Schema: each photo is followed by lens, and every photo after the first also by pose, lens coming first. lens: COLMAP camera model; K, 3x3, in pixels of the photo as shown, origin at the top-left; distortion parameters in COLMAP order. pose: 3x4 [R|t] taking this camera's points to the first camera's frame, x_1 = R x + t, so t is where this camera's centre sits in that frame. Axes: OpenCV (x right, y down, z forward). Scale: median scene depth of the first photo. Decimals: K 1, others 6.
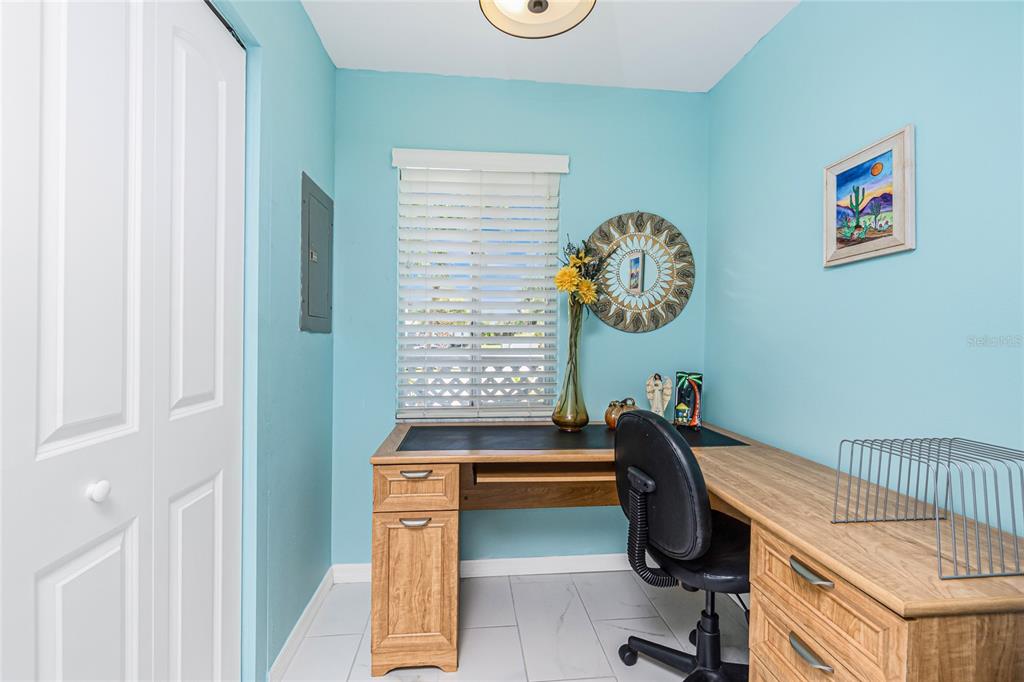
lens RADIAL K [[447.8, 0, 512.0], [0, 447.8, 341.0], [0, 0, 1]] dist [-0.003433, -0.000172]
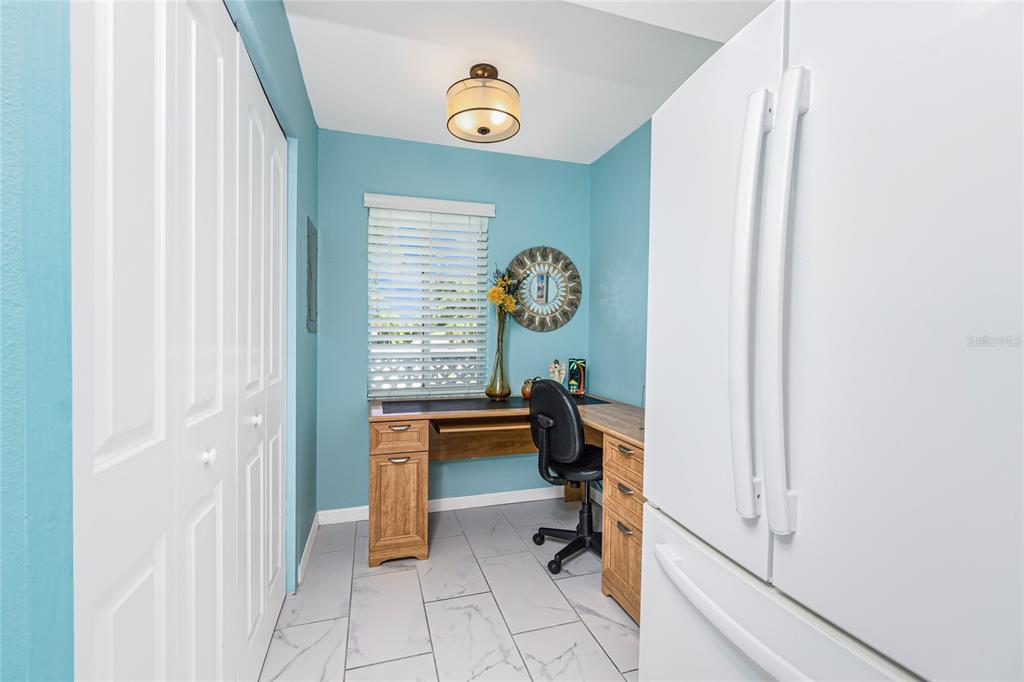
lens RADIAL K [[447.8, 0, 512.0], [0, 447.8, 341.0], [0, 0, 1]] dist [-0.003433, -0.000172]
pose [[0.979033, -0.005362, 0.203631, -0.118127], [0.004681, 0.999982, 0.003825, 0.005083], [-0.203648, -0.002791, 0.979040, -0.412333]]
